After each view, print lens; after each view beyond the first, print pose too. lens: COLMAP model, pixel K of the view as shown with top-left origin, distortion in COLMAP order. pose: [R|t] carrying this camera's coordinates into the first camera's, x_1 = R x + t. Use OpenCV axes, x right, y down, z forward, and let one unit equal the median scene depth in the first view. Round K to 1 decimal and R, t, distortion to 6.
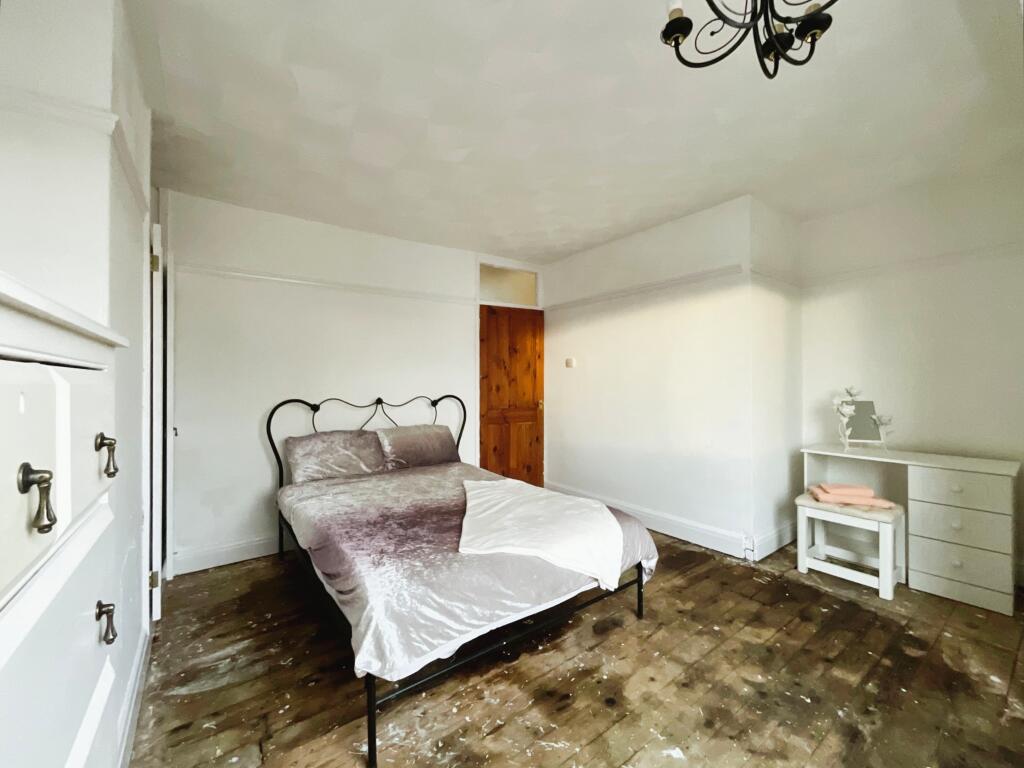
lens RADIAL K [[415.8, 0, 507.5], [0, 415.8, 382.2], [0, 0, 1]] dist [-0.011666, 0.000210]
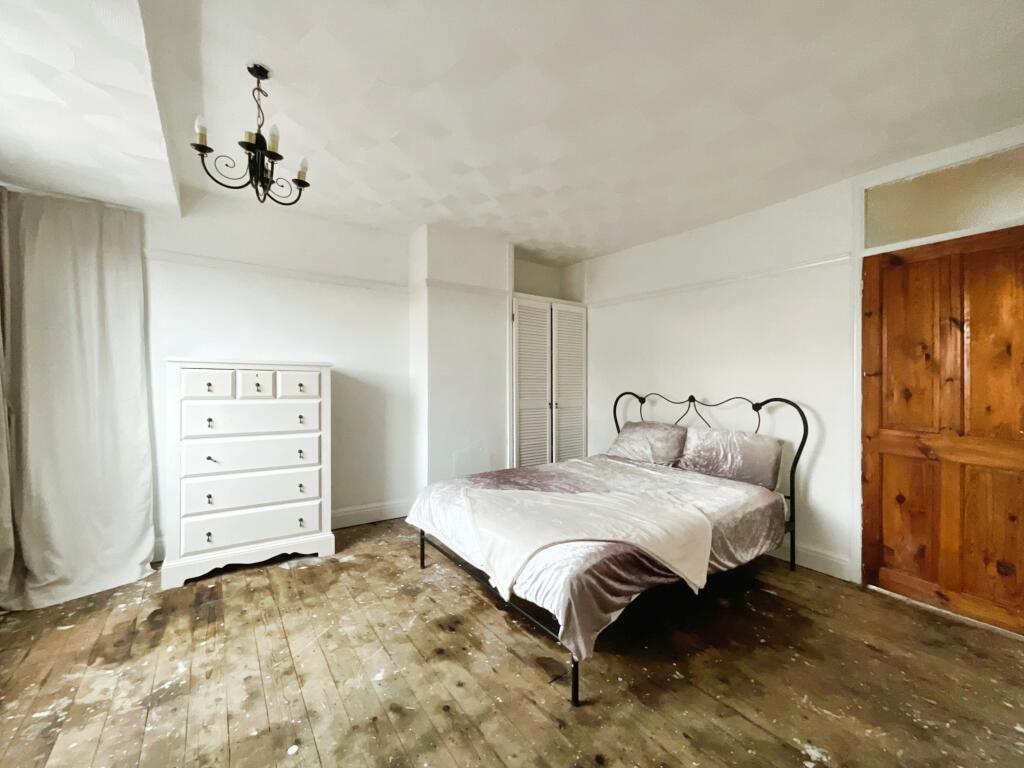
lens RADIAL K [[415.8, 0, 506.6], [0, 415.8, 379.0], [0, 0, 1]] dist [-0.011666, 0.000210]
pose [[-0.017230, 0.007436, -0.999824, 1.175638], [-0.013365, 0.999881, 0.007667, -0.004588], [0.999762, 0.013494, -0.017128, 0.999698]]
